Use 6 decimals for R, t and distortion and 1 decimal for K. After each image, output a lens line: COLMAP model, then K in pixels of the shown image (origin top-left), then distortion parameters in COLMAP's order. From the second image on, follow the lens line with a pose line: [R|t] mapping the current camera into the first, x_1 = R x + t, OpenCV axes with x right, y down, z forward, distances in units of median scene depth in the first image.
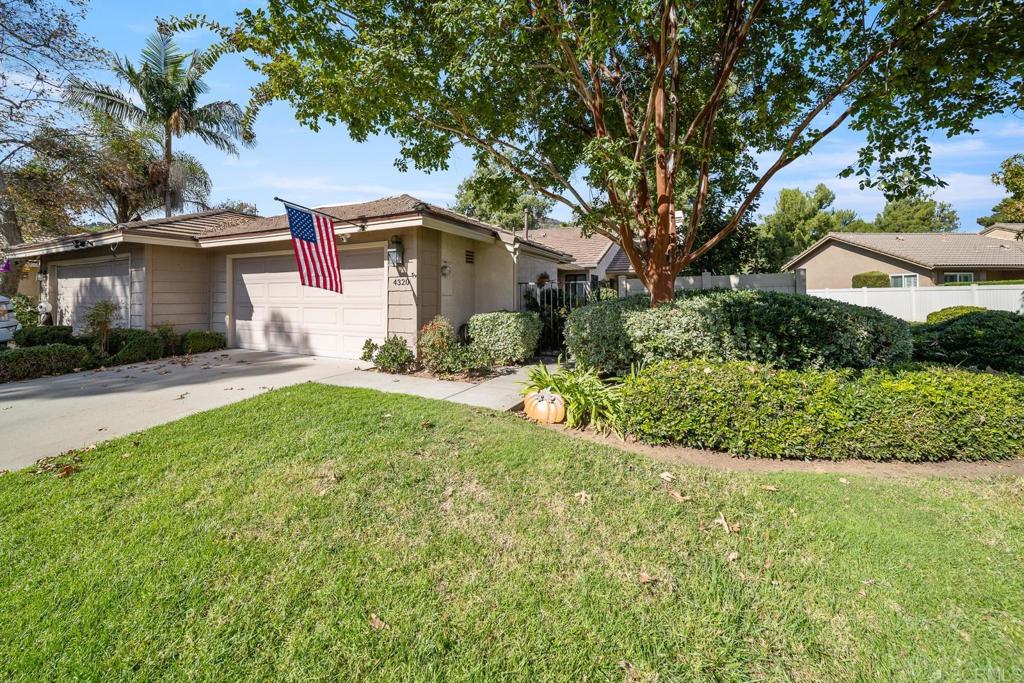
lens RADIAL K [[391.0, 0, 515.0], [0, 391.0, 291.1], [0, 0, 1]] dist [-0.000525, -0.000070]
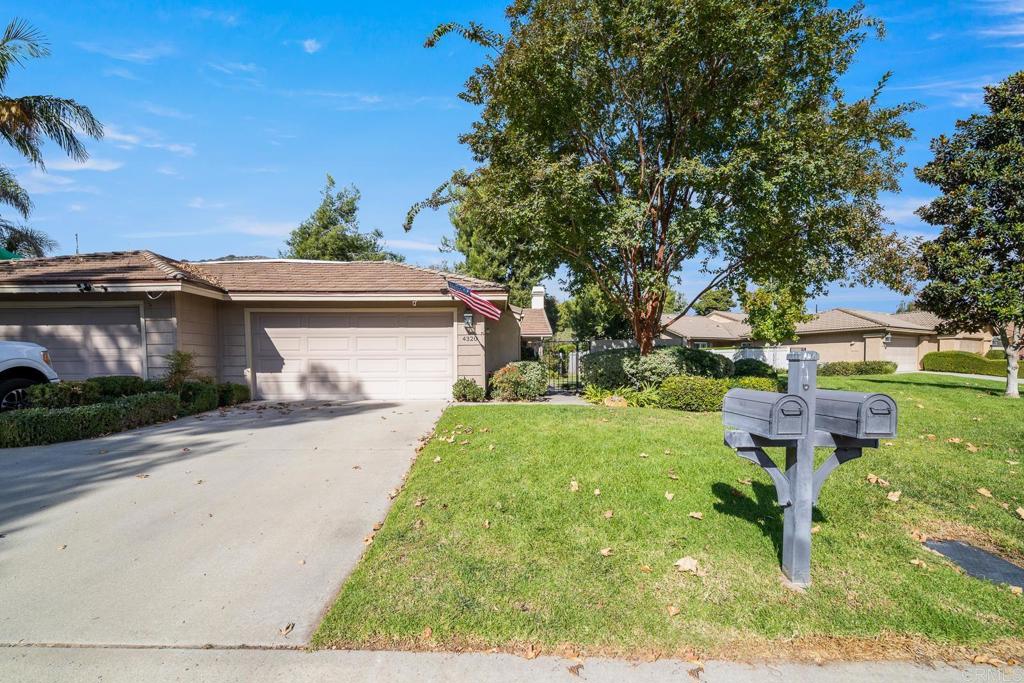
lens RADIAL K [[414.9, 0, 512.7], [0, 414.9, 383.1], [0, 0, 1]] dist [-0.000238, -0.000080]
pose [[0.885753, -0.026699, 0.463388, -0.657008], [-0.003392, 0.997945, 0.063982, 0.030420], [-0.464144, -0.058244, 0.883842, -0.286508]]
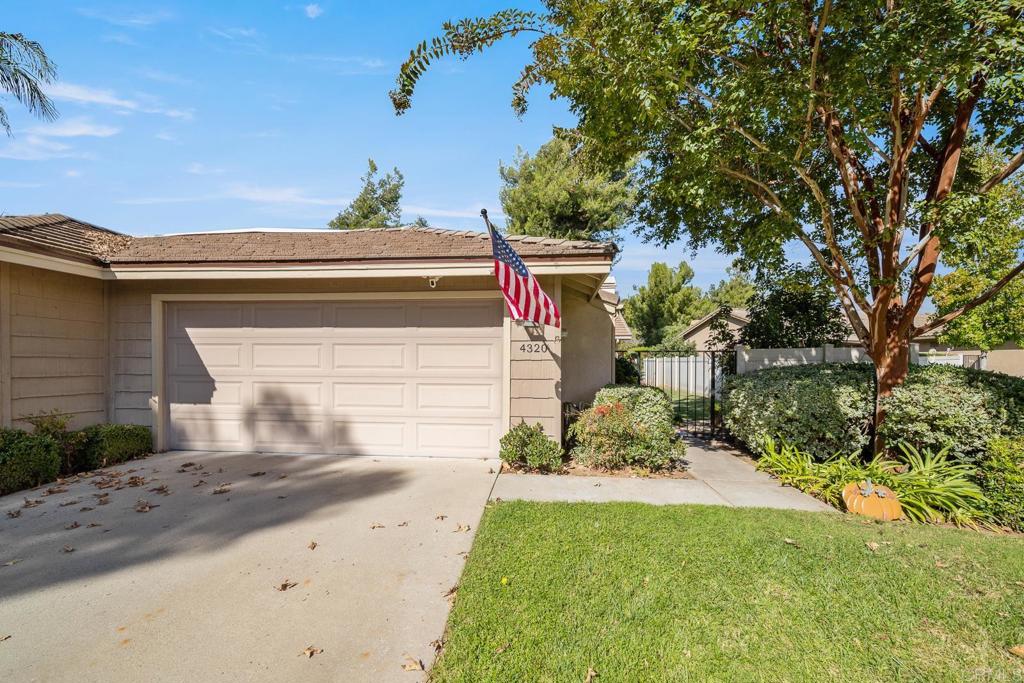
lens RADIAL K [[428.4, 0, 513.3], [0, 428.4, 367.1], [0, 0, 1]] dist [-0.001231, -0.000512]
pose [[0.933343, 0.002498, 0.358977, -0.482553], [-0.012022, 0.999632, 0.024302, -0.005167], [-0.358785, -0.026998, 0.933030, 0.207447]]
